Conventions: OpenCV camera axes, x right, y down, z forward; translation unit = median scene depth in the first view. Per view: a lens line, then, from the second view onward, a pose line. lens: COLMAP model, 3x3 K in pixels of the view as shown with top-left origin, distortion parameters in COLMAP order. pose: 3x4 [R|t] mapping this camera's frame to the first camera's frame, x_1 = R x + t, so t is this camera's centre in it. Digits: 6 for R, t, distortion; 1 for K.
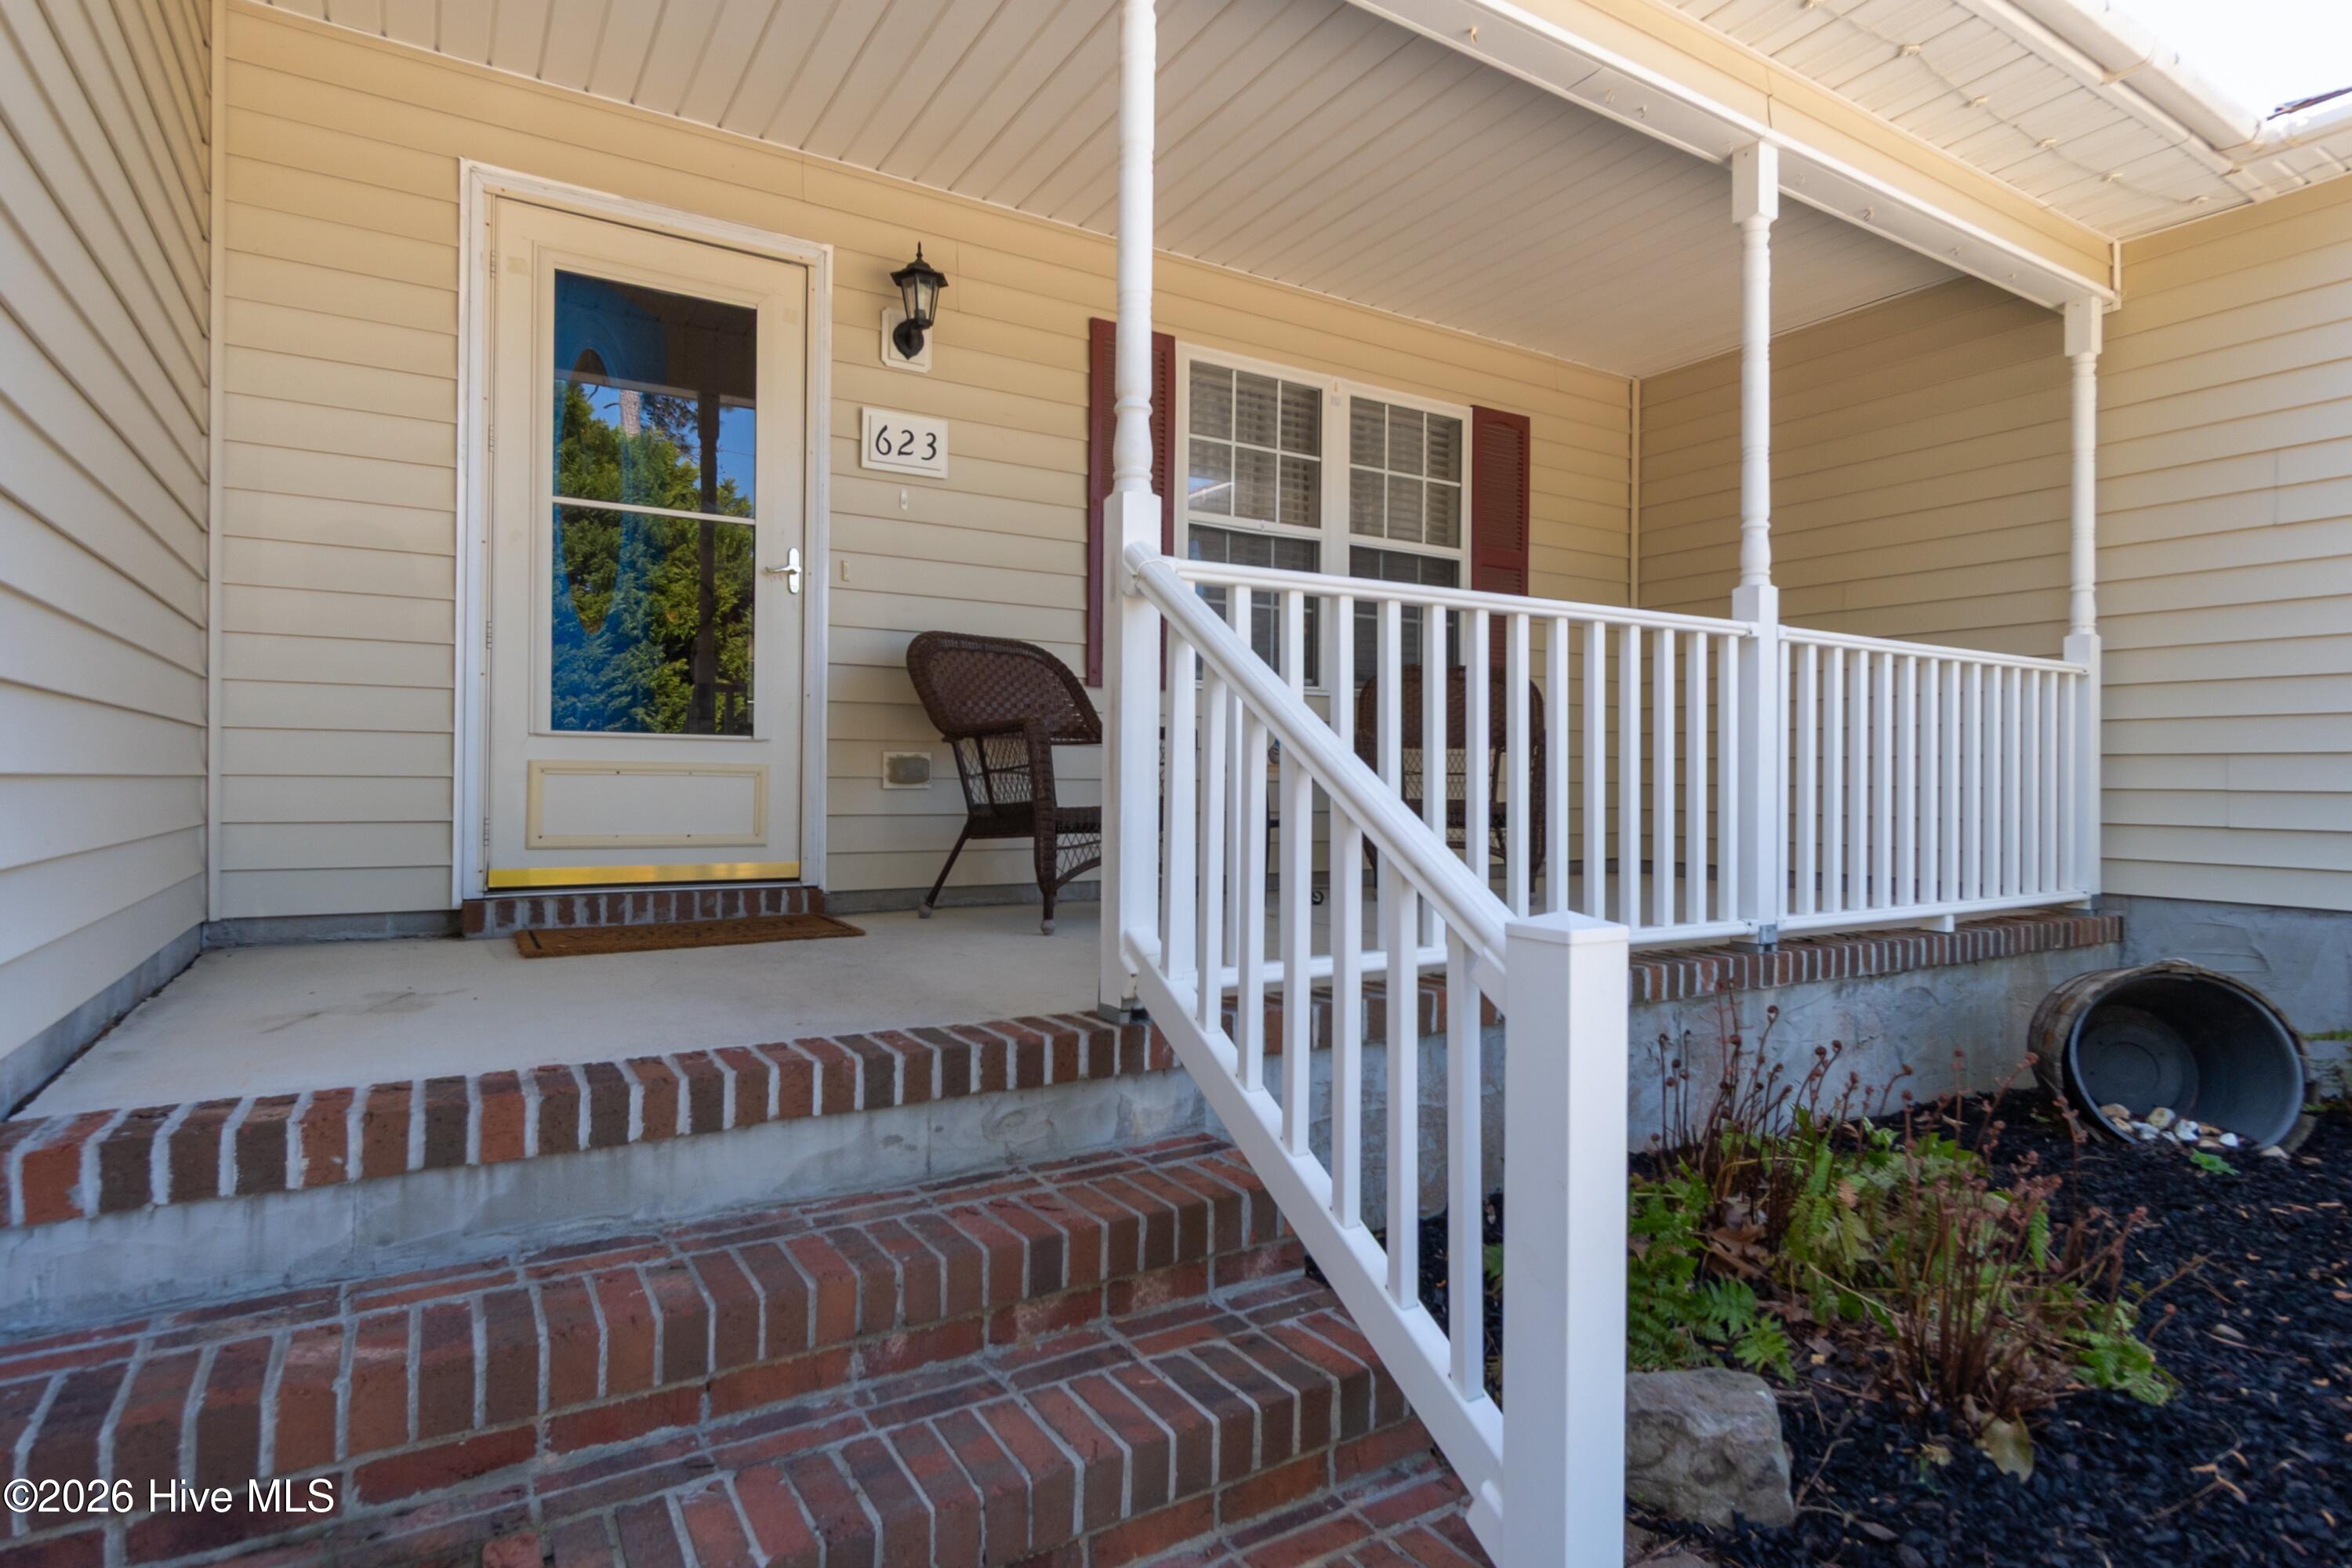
lens RADIAL K [[1221.2, 0, 1175.5], [0, 1221.2, 770.0], [0, 0, 1]] dist [-0.002459, 0.009859]
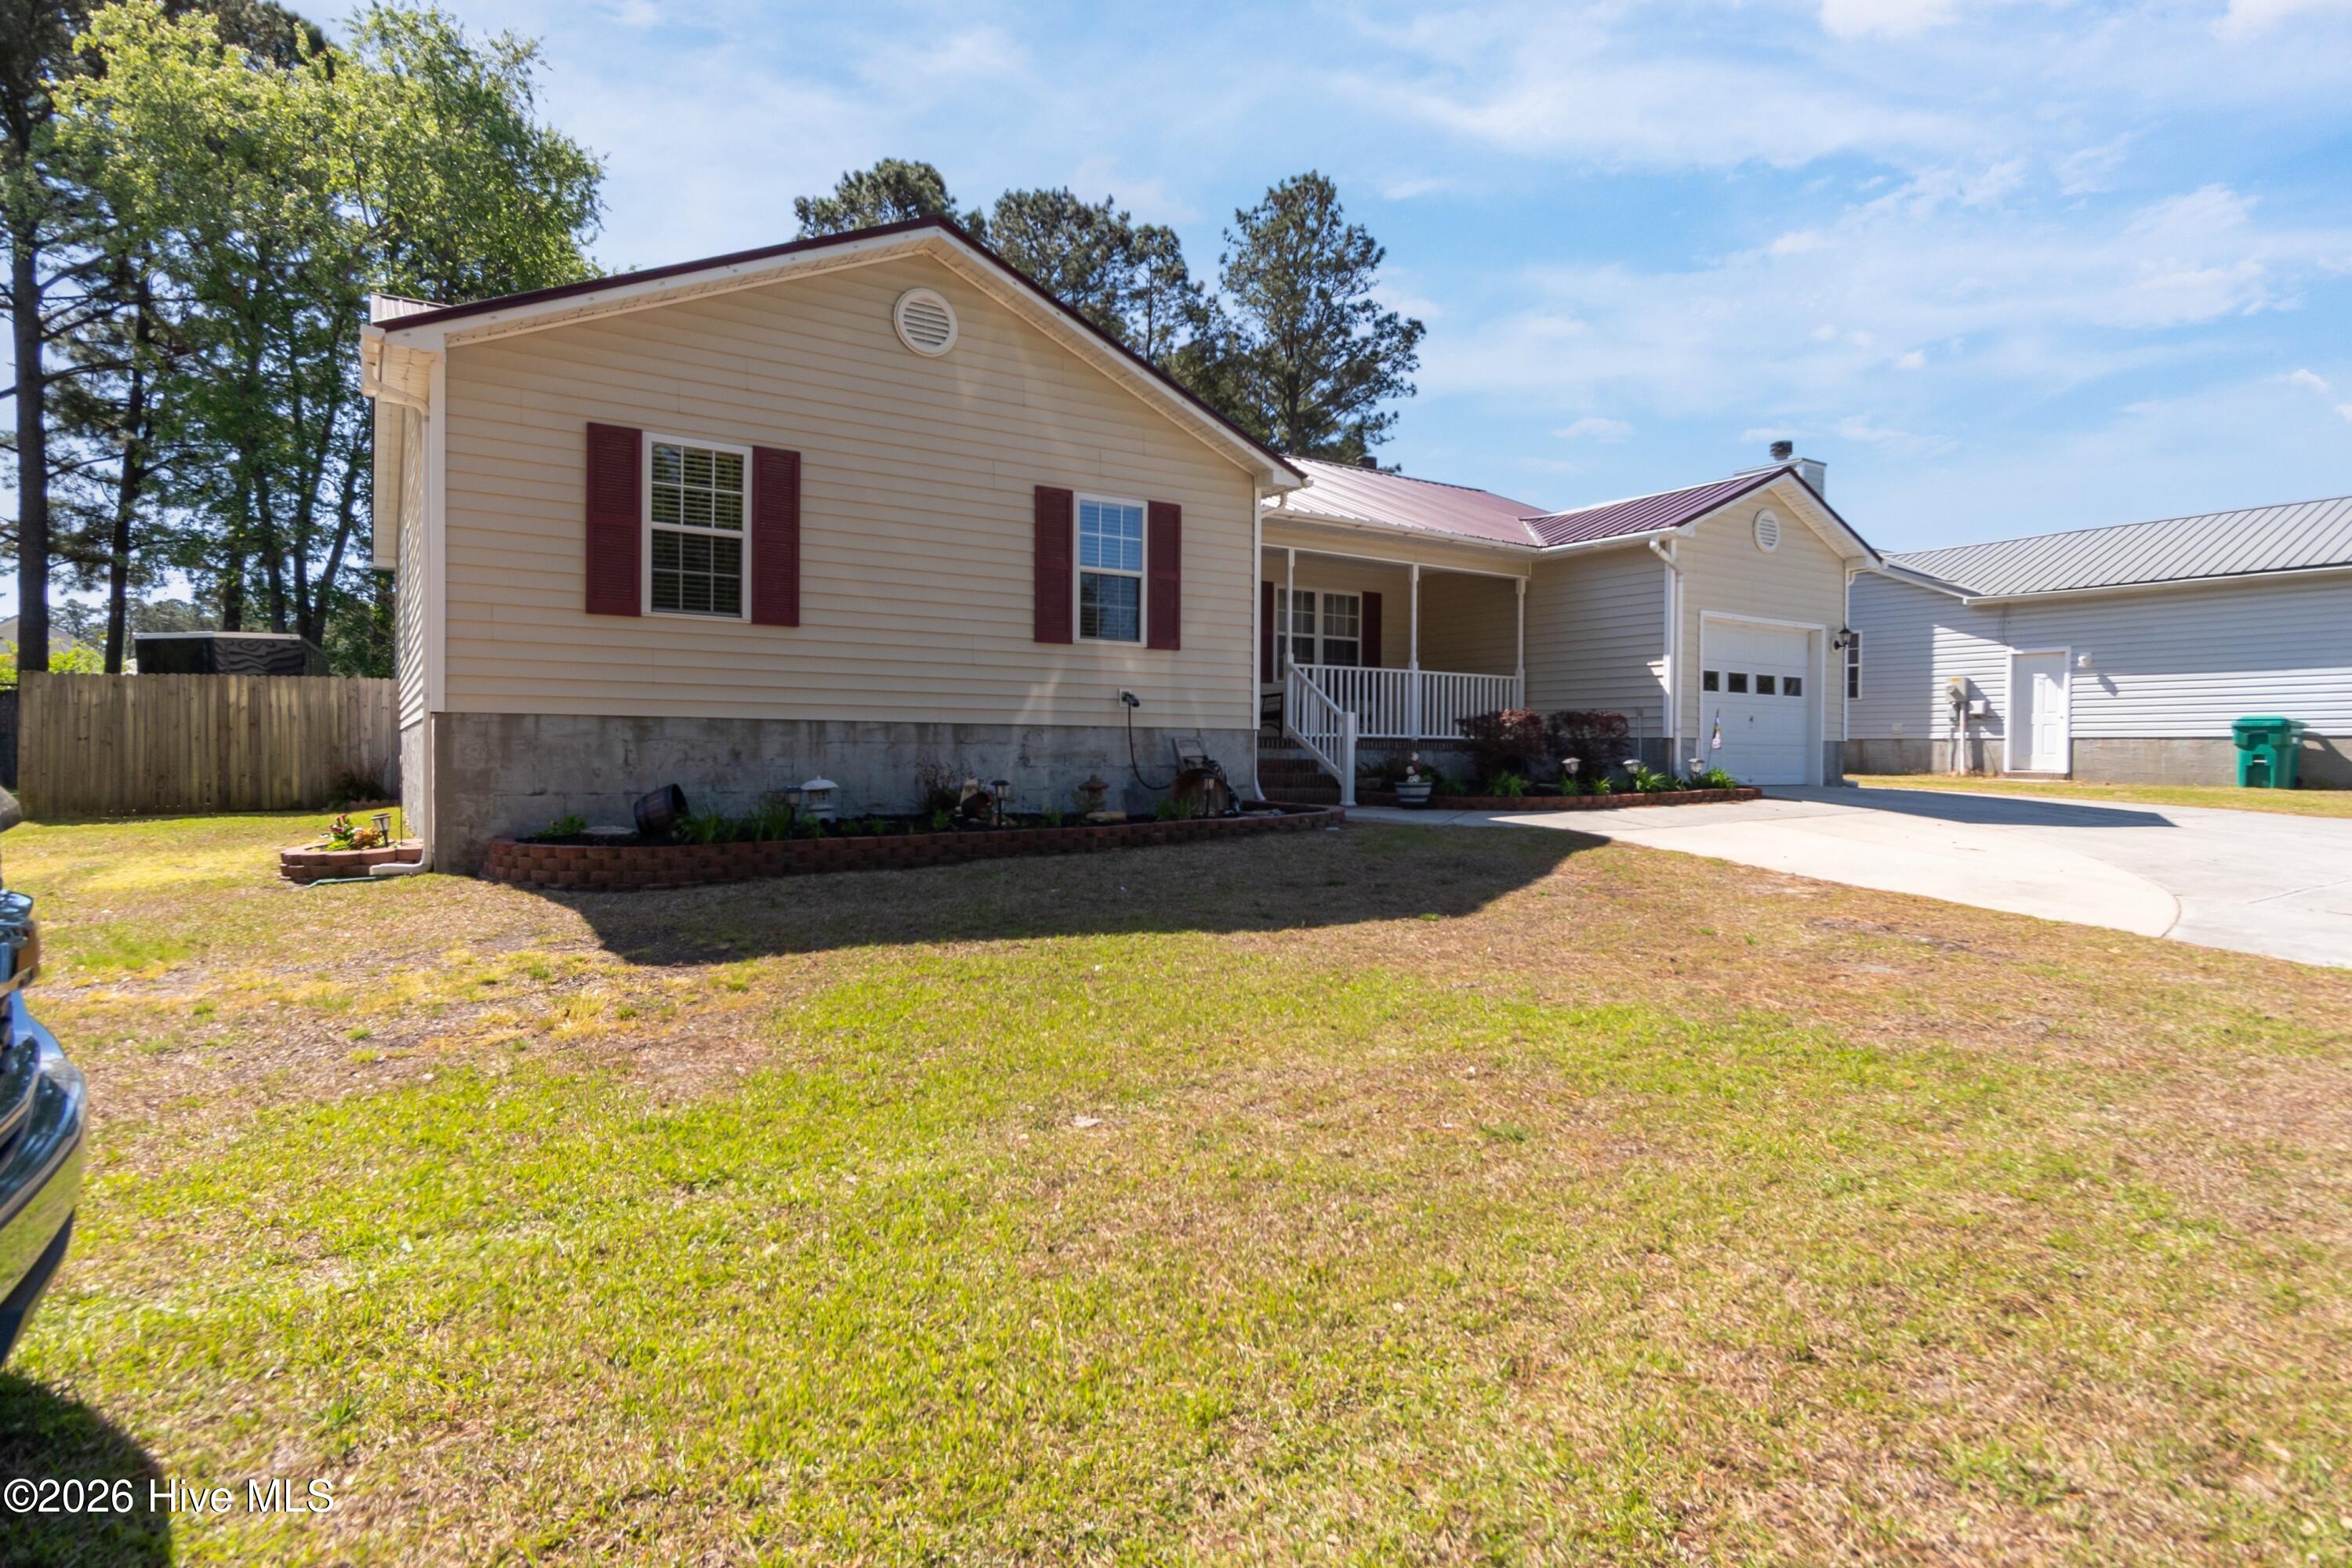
lens RADIAL K [[1221.2, 0, 1175.5], [0, 1221.2, 770.0], [0, 0, 1]] dist [-0.002459, 0.009859]
pose [[0.999609, 0.000901, 0.027962, -0.511052], [-0.001612, 0.999675, 0.025448, 0.130366], [-0.027930, -0.025483, 0.999285, -3.349519]]
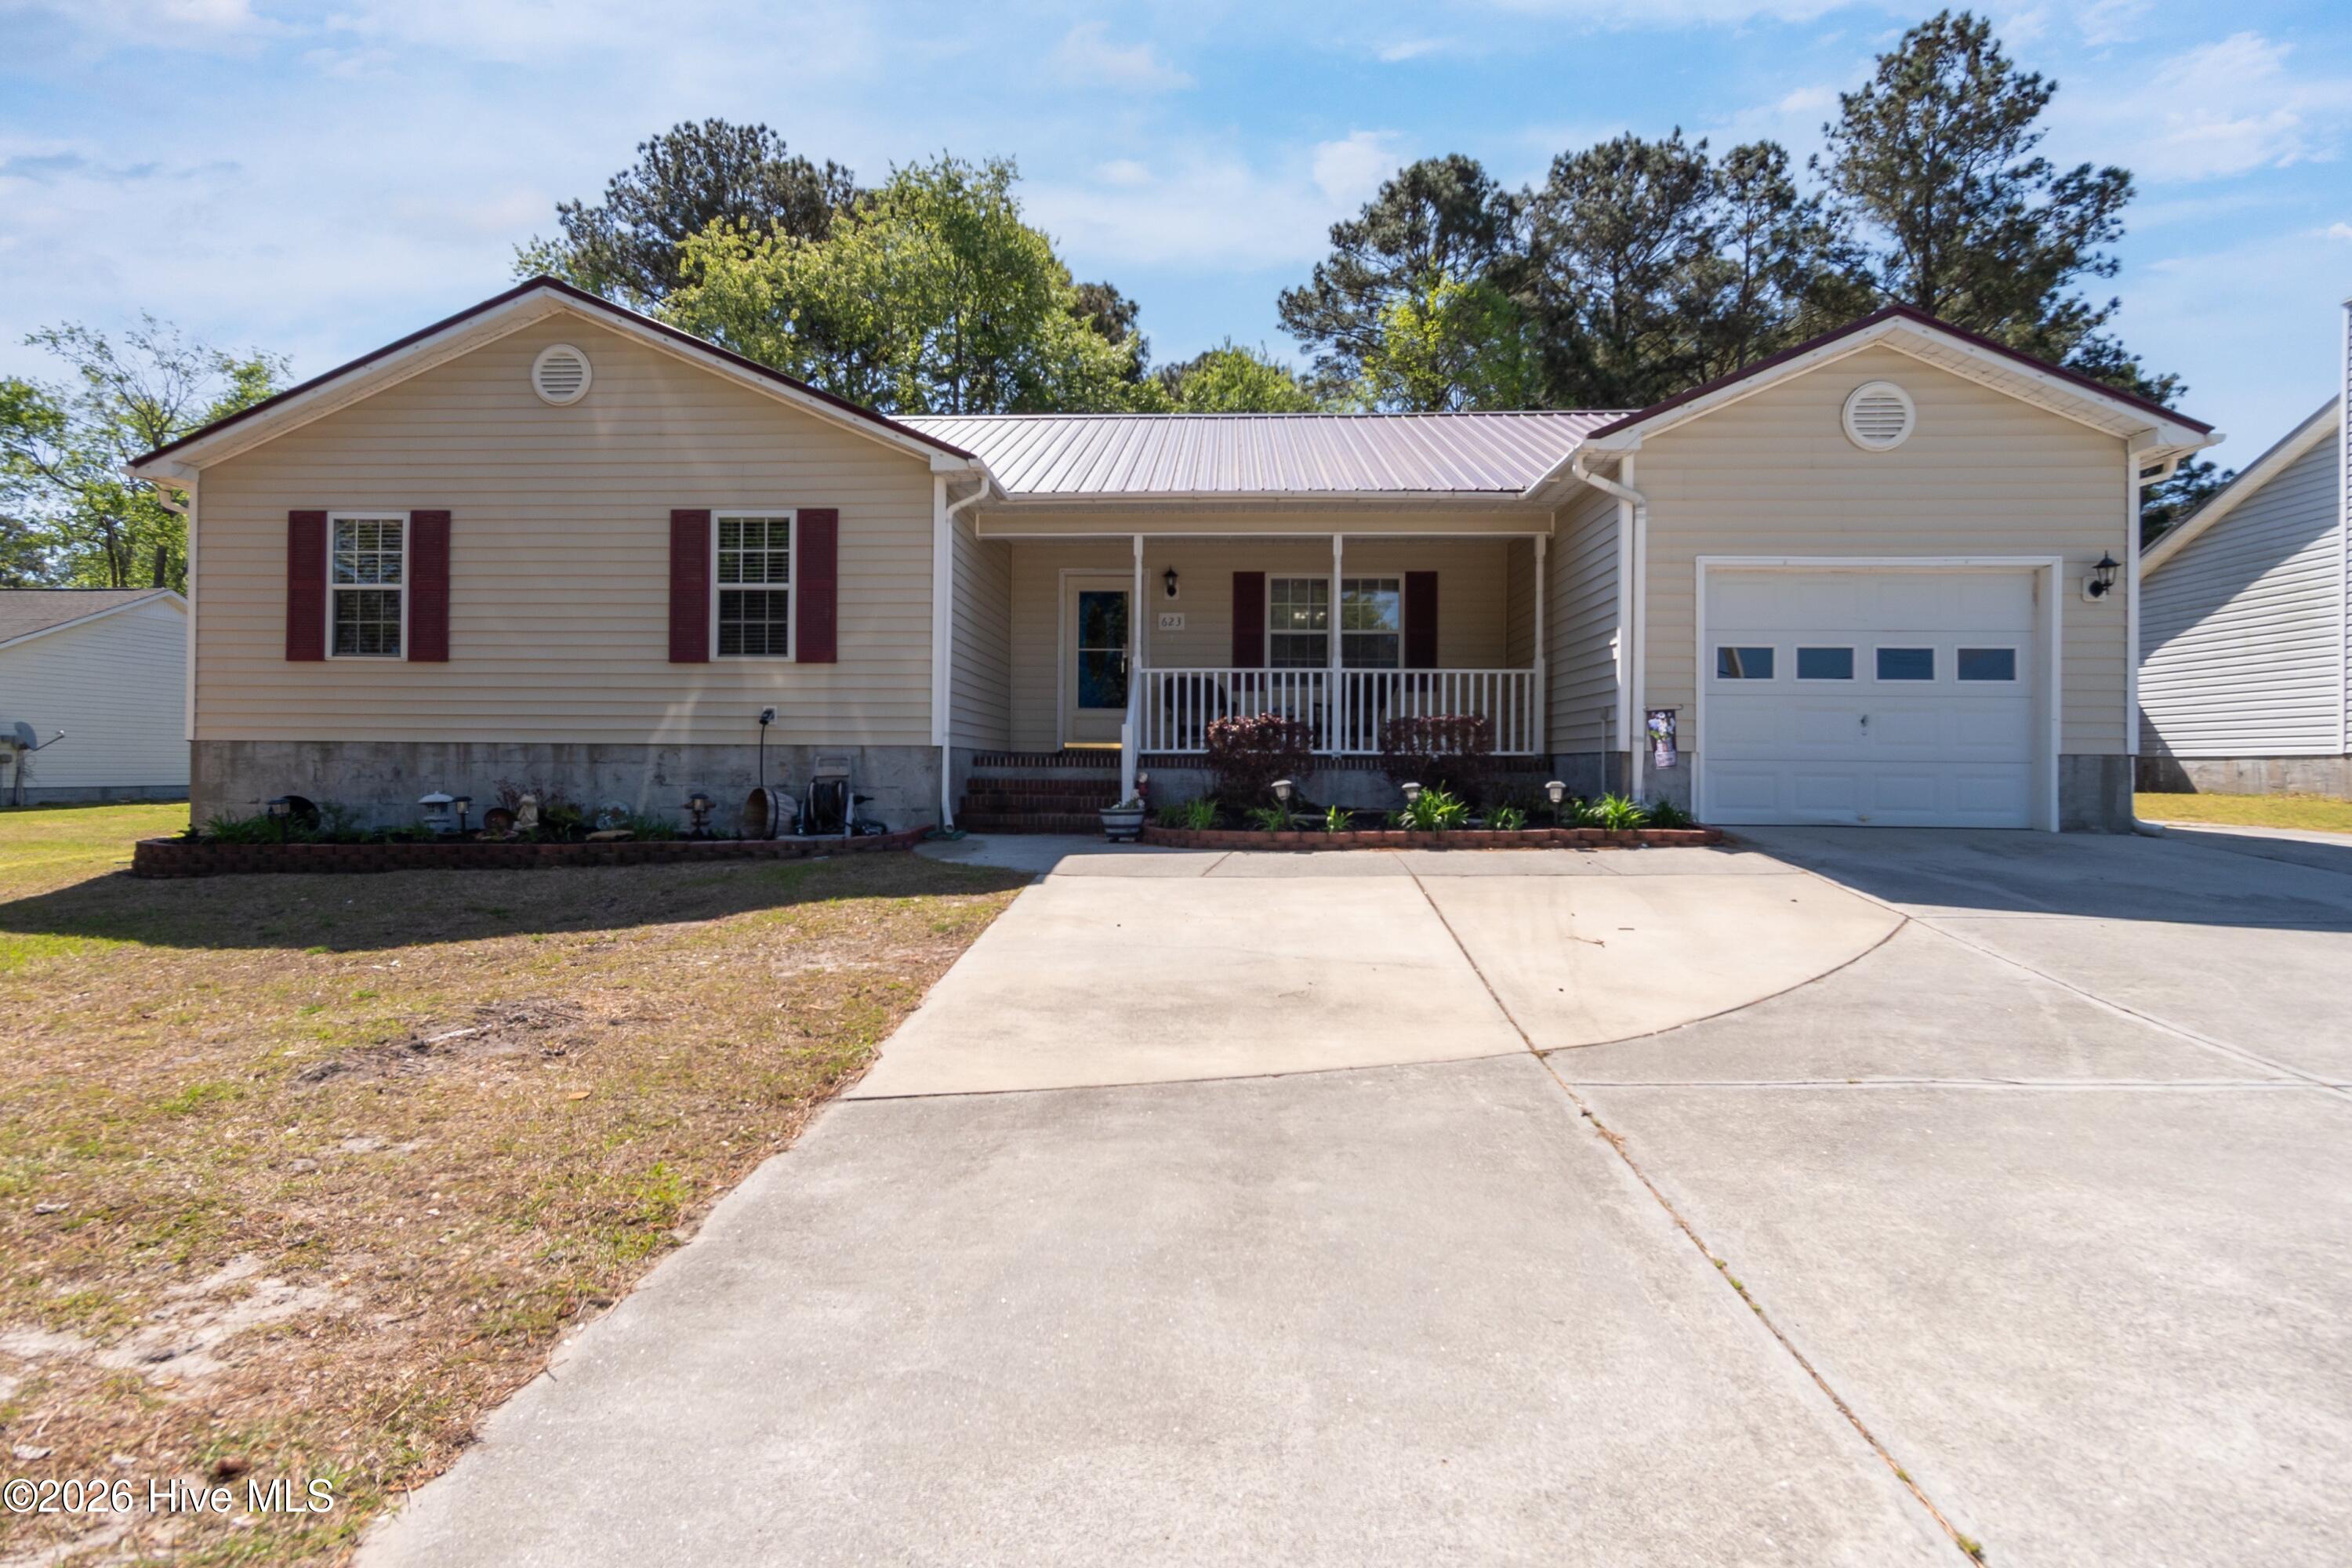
lens RADIAL K [[1253.8, 0, 1144.0], [0, 1253.8, 761.6], [0, 0, 1]] dist [0.003630, 0.001571]
pose [[0.816558, -0.003174, -0.577255, 2.021886], [0.002283, 0.999995, -0.002269, 0.149837], [0.577259, 0.000535, 0.816561, -2.207301]]
